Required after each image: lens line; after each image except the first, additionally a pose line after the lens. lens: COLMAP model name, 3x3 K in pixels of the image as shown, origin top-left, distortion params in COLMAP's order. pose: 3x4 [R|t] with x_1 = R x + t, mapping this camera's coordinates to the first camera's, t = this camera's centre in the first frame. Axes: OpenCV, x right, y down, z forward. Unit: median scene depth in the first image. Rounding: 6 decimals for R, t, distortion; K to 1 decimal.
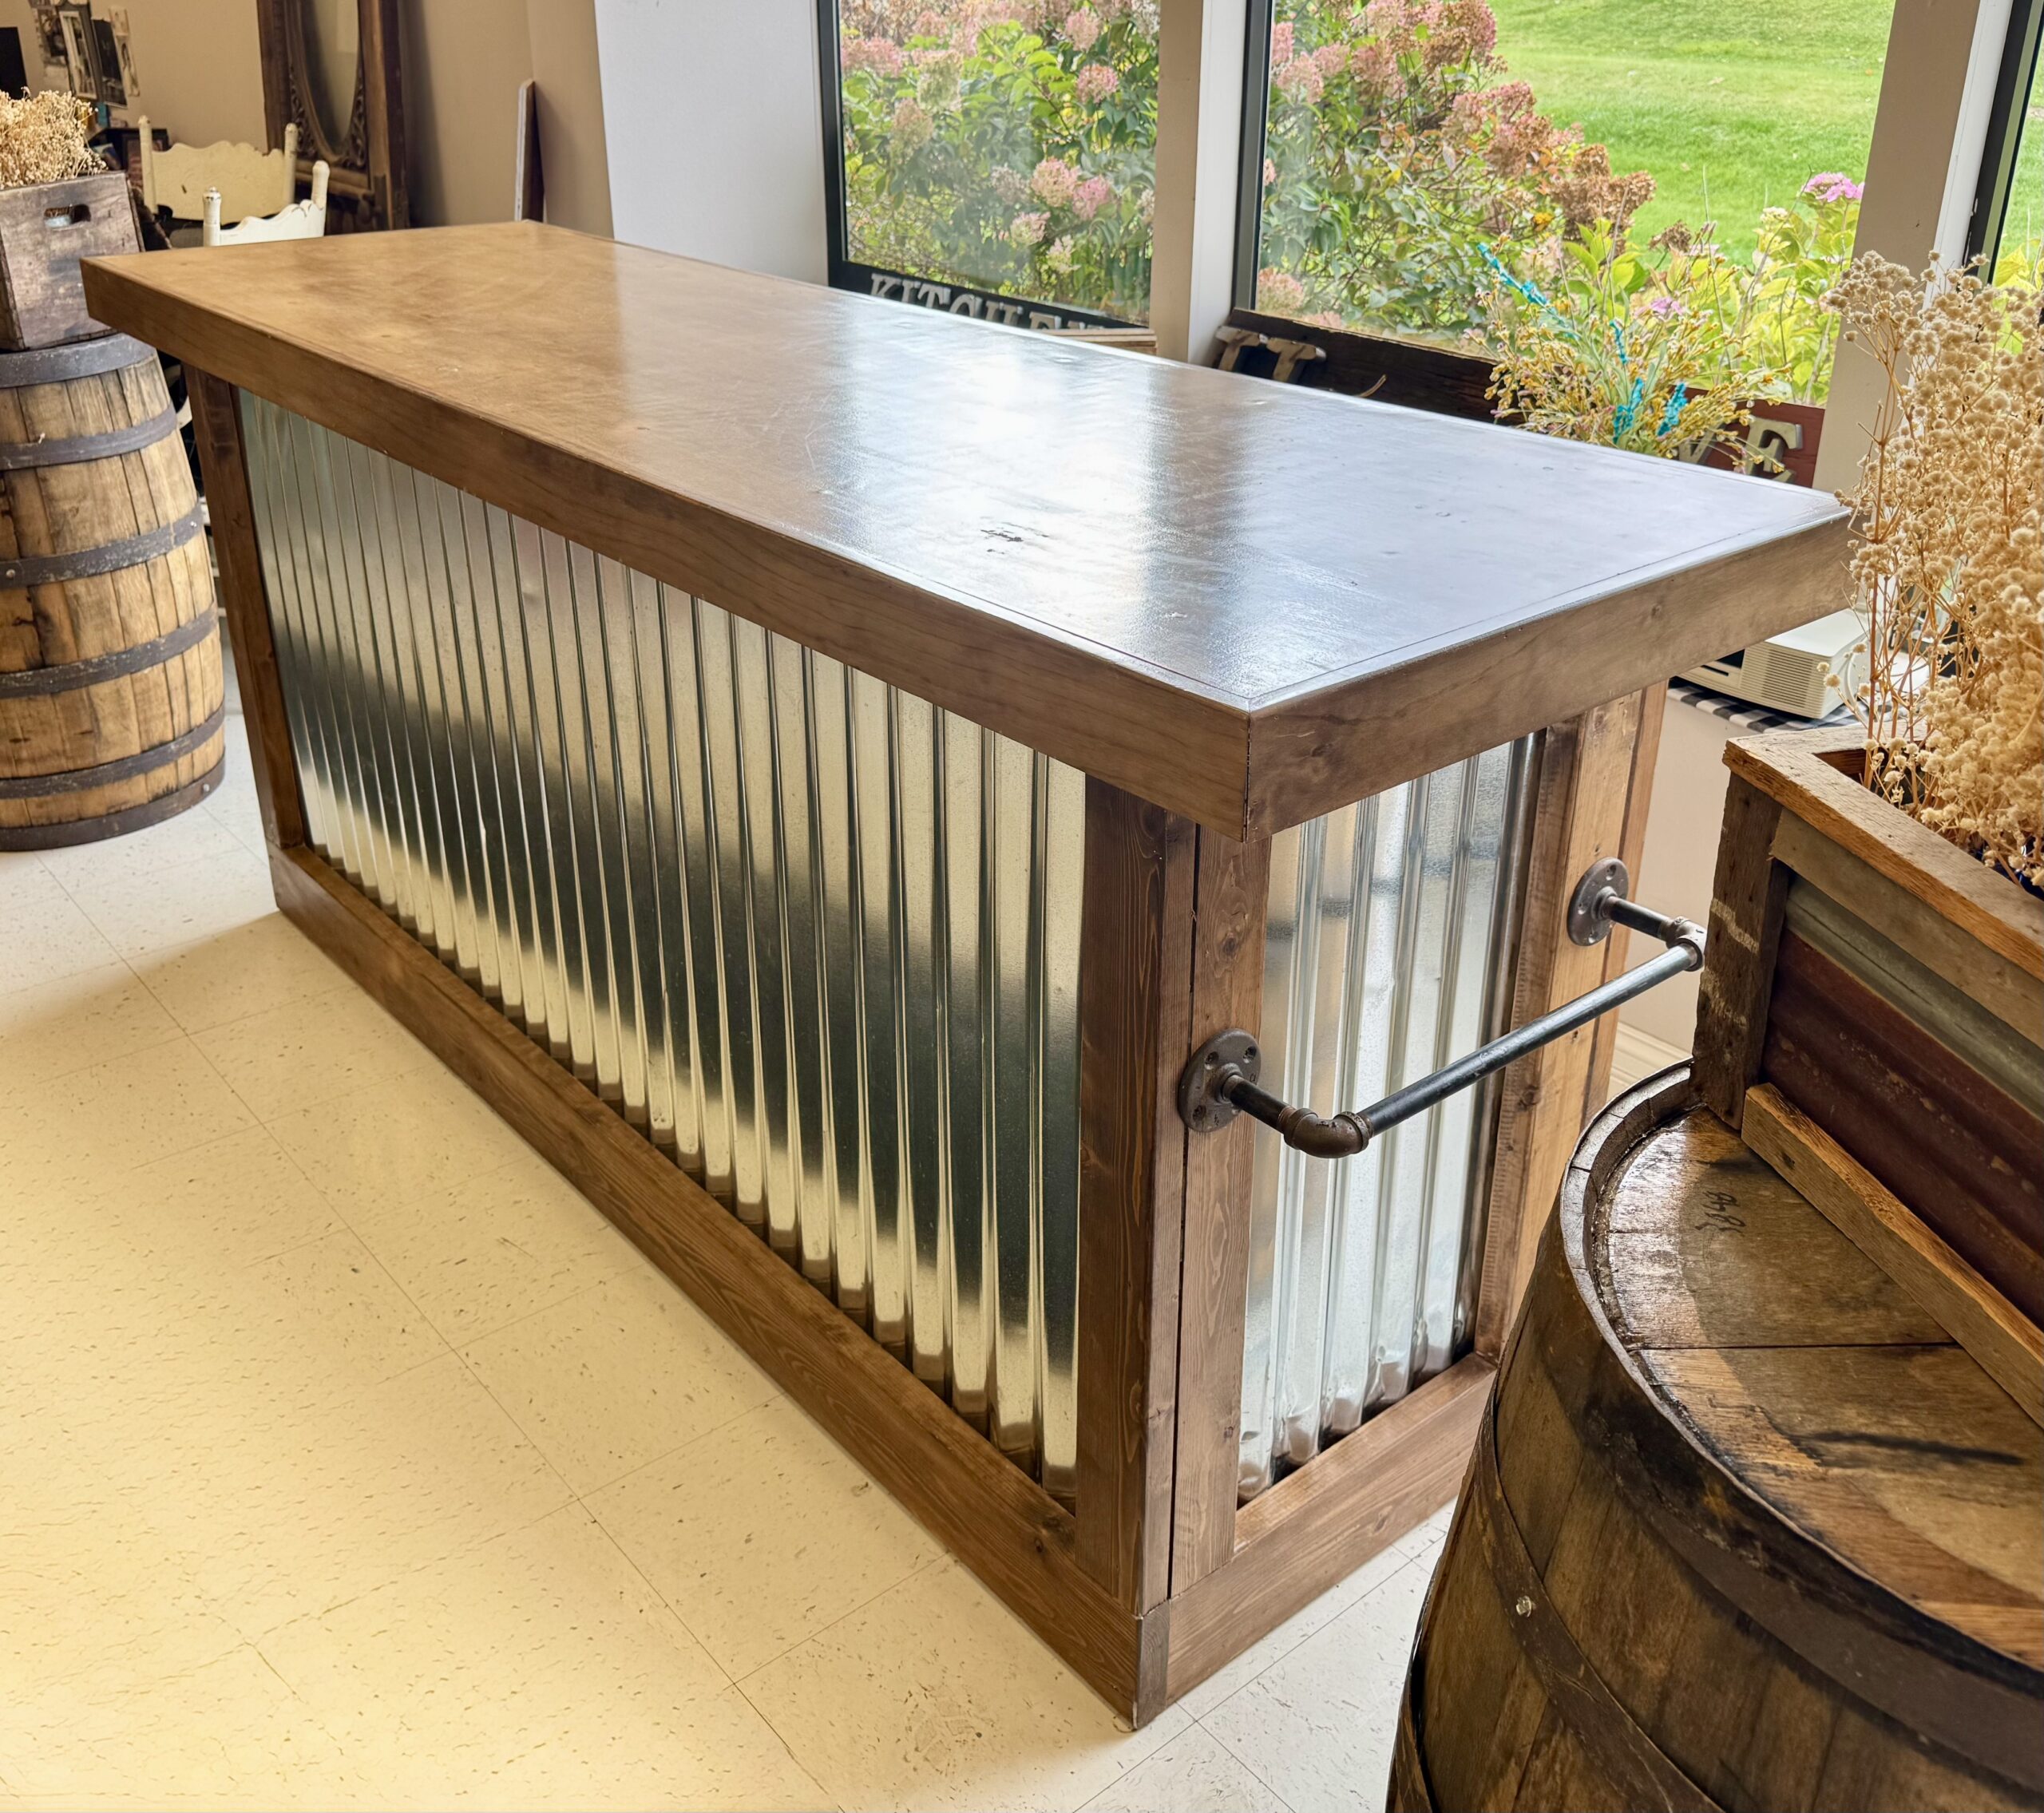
lens RADIAL K [[1917.5, 0, 990.3], [0, 1917.5, 802.1], [0, 0, 1]] dist [0.093110, -0.185251]
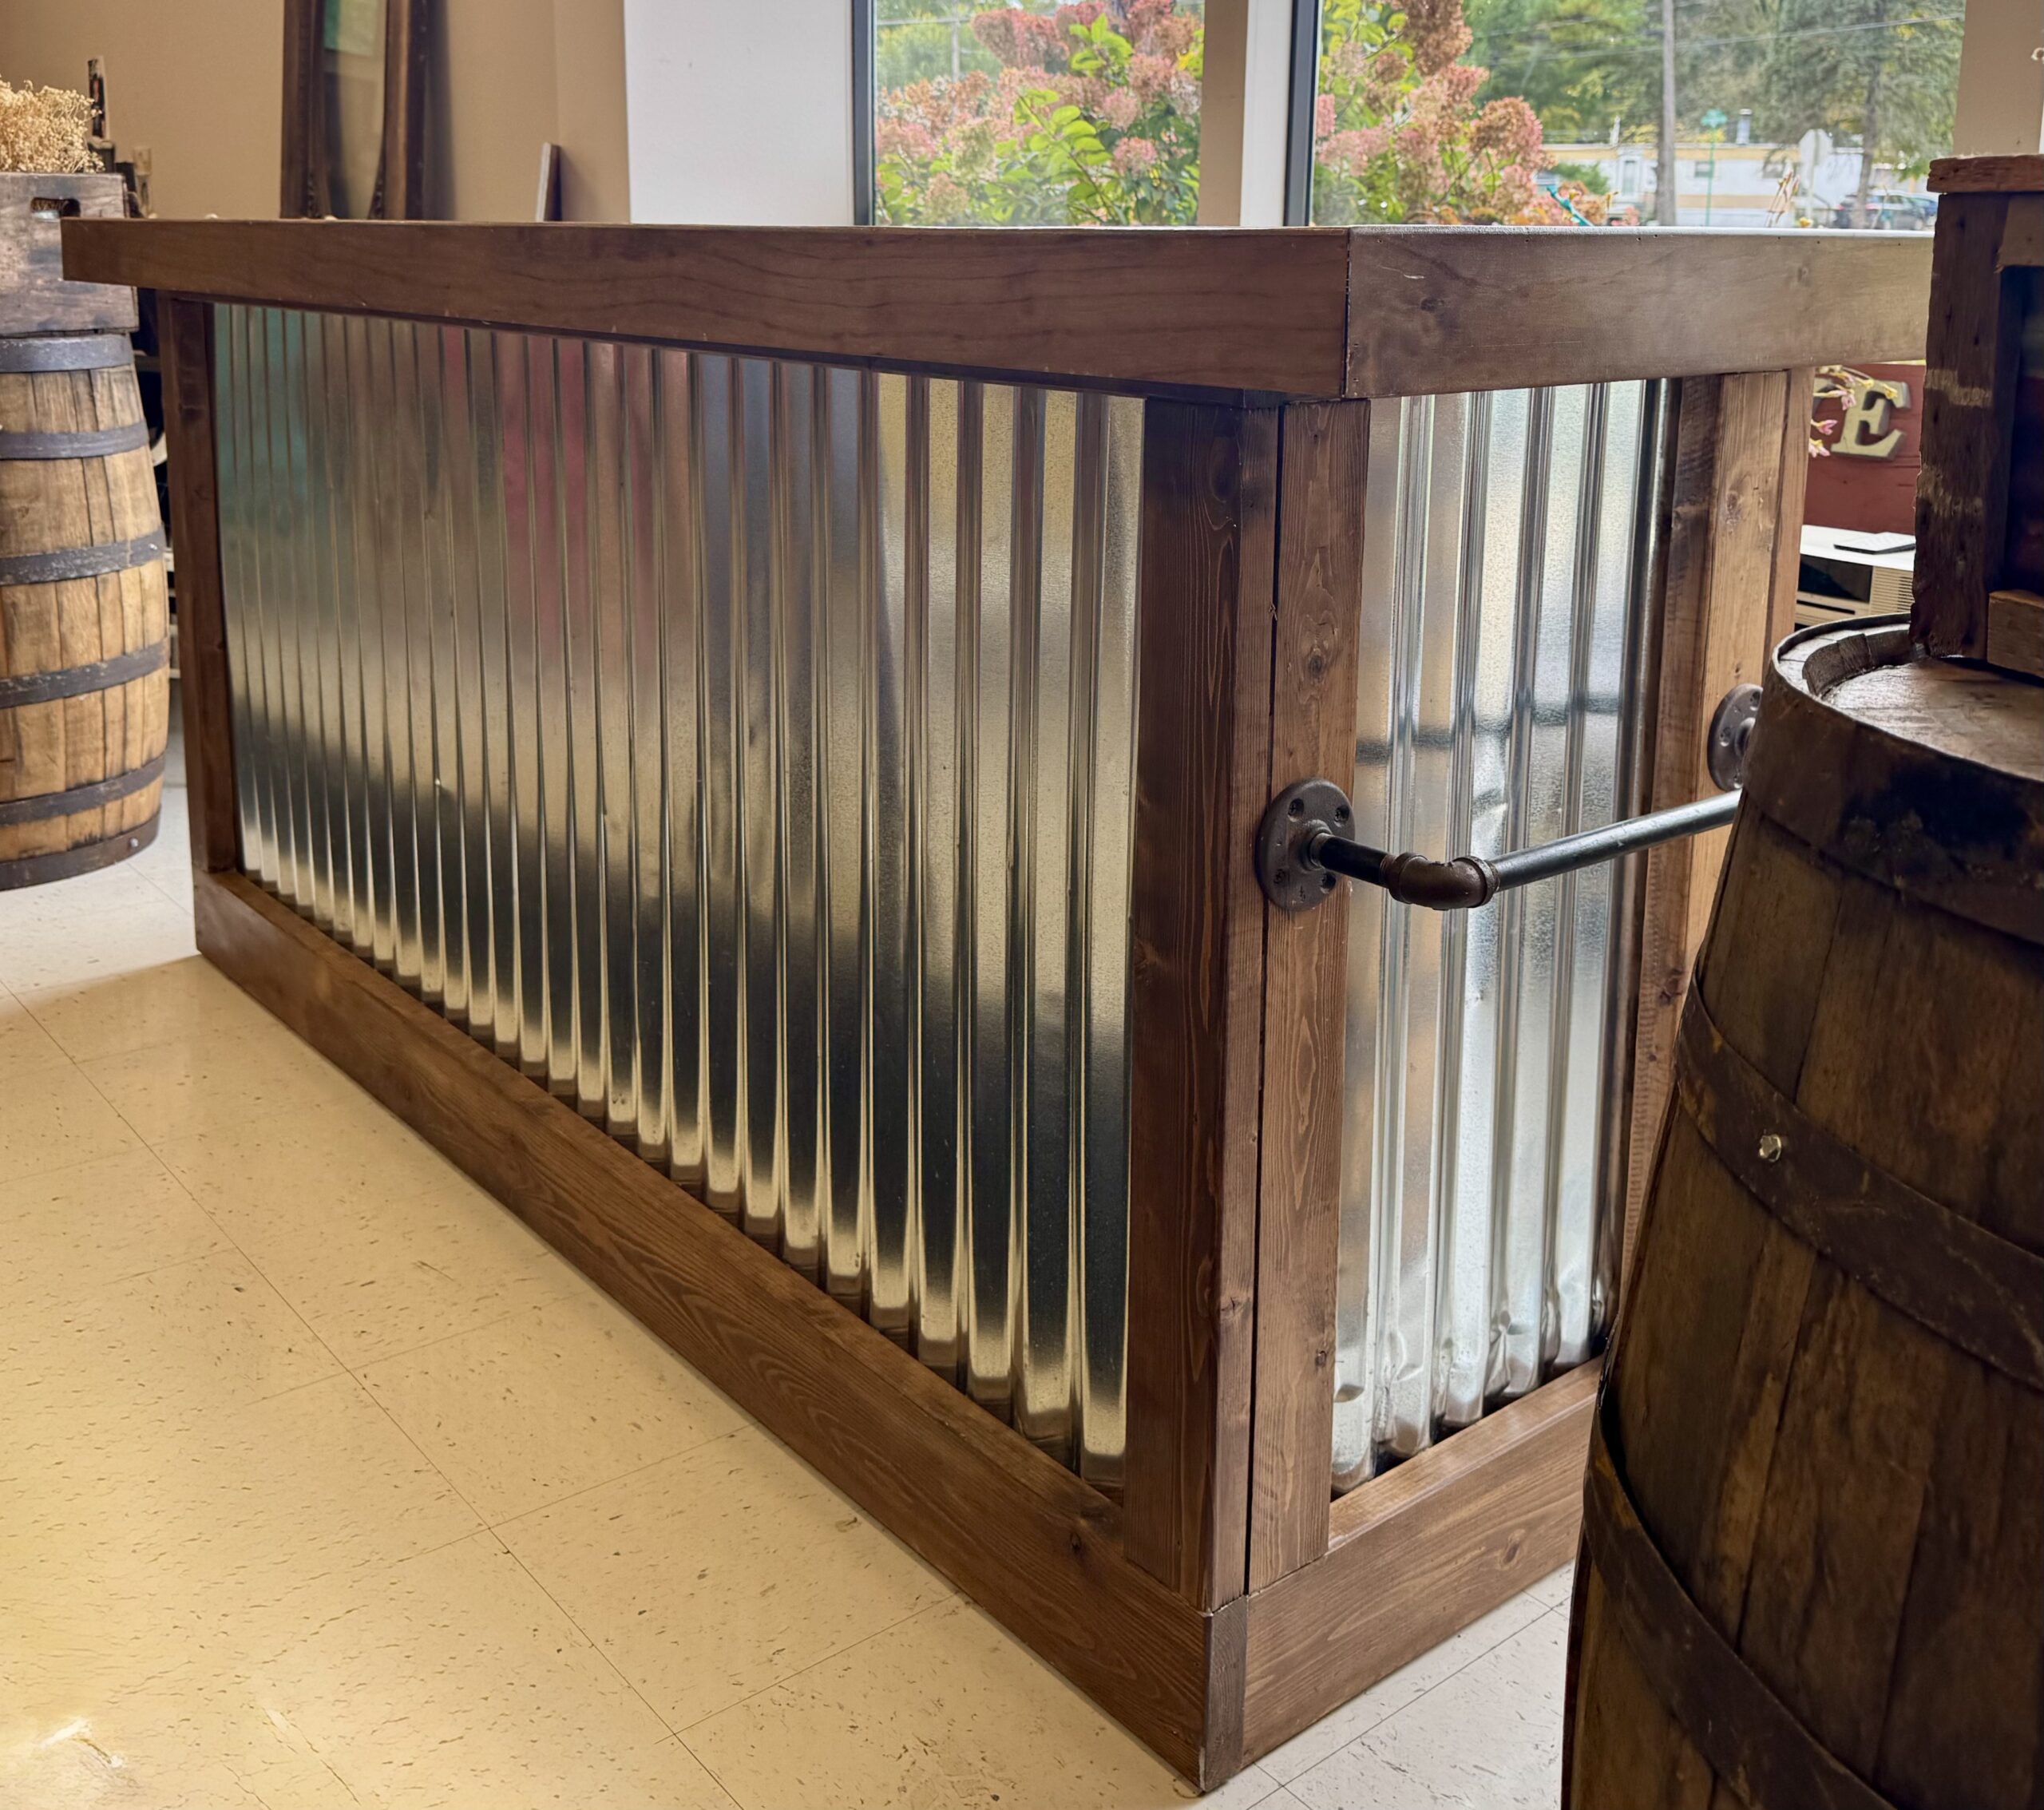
lens RADIAL K [[2047.7, 0, 1019.5], [0, 2047.7, 605.8], [0, 0, 1]] dist [0.084270, -0.207578]
pose [[0.999887, 0.014949, 0.001474, -0.003412], [-0.014193, 0.972343, -0.233126, 0.165706], [-0.004918, 0.233079, 0.972445, 0.085181]]
